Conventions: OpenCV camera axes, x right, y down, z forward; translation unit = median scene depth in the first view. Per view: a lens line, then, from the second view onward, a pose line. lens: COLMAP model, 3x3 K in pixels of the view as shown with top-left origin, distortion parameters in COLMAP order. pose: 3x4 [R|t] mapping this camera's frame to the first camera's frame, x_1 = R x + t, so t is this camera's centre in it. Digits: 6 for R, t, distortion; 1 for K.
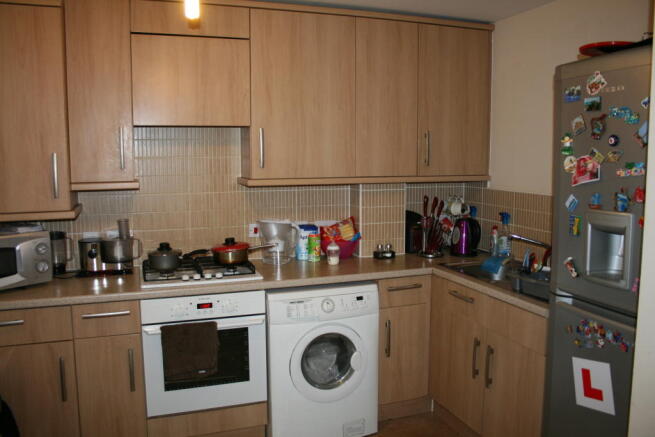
lens RADIAL K [[538.2, 0, 327.5], [0, 538.2, 218.5], [0, 0, 1]] dist [-0.157214, 0.135610]
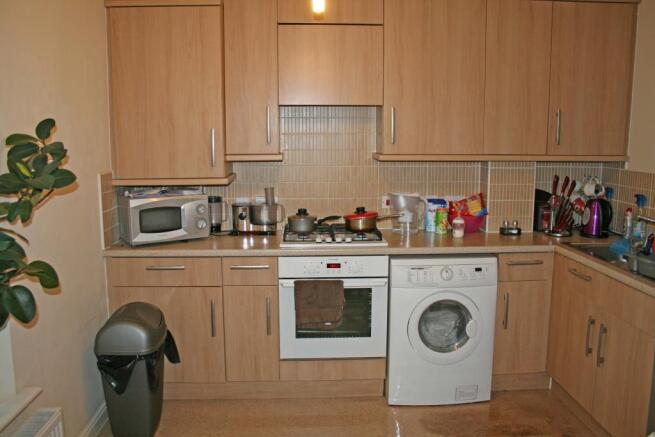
lens RADIAL K [[538.2, 0, 327.5], [0, 538.2, 218.5], [0, 0, 1]] dist [-0.157214, 0.135610]
pose [[0.956226, 0.046871, -0.288852, 0.071847], [-0.036154, 0.998449, 0.042329, 0.015071], [0.290388, -0.030033, 0.956438, -0.078122]]
